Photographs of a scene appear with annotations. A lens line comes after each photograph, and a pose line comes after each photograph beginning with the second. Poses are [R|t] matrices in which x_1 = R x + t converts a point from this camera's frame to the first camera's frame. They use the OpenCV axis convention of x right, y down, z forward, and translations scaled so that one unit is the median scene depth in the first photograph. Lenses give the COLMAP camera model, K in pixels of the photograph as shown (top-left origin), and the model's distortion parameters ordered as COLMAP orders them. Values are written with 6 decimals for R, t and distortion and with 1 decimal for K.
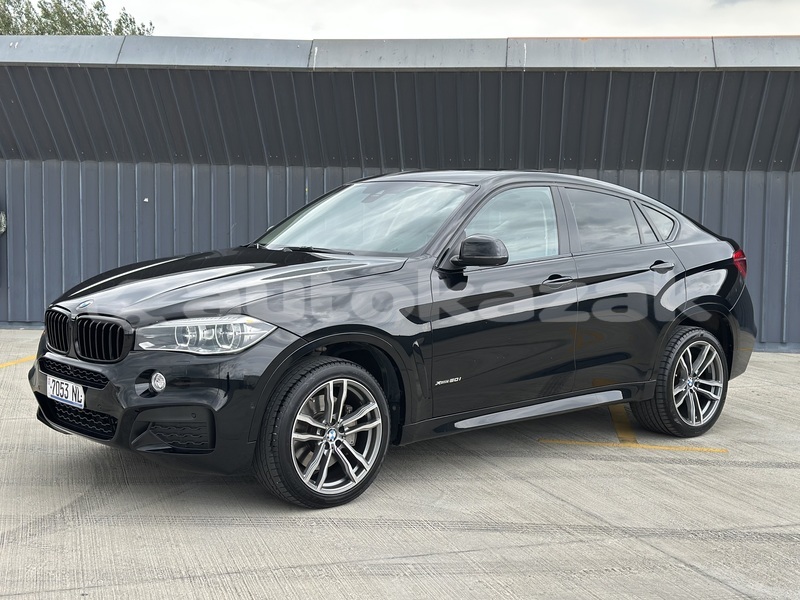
lens RADIAL K [[1107.0, 0, 400.0], [0, 1107.0, 300.0], [0, 0, 1]] dist [0.157590, -0.065246]
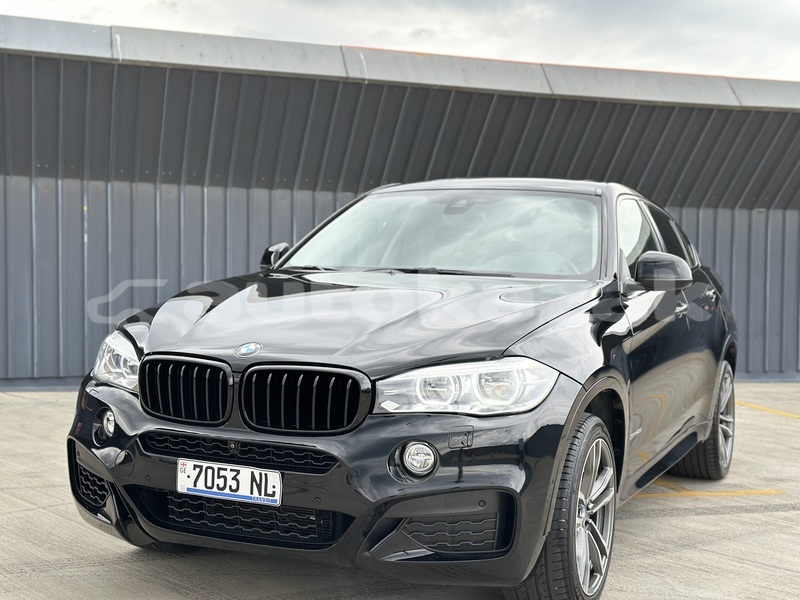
lens RADIAL K [[1107.0, 0, 400.0], [0, 1107.0, 300.0], [0, 0, 1]] dist [0.157590, -0.065246]
pose [[0.911149, -0.010132, 0.411953, -0.277189], [0.024672, 0.999246, -0.029992, -0.002190], [-0.411338, 0.037491, 0.910712, 0.204313]]
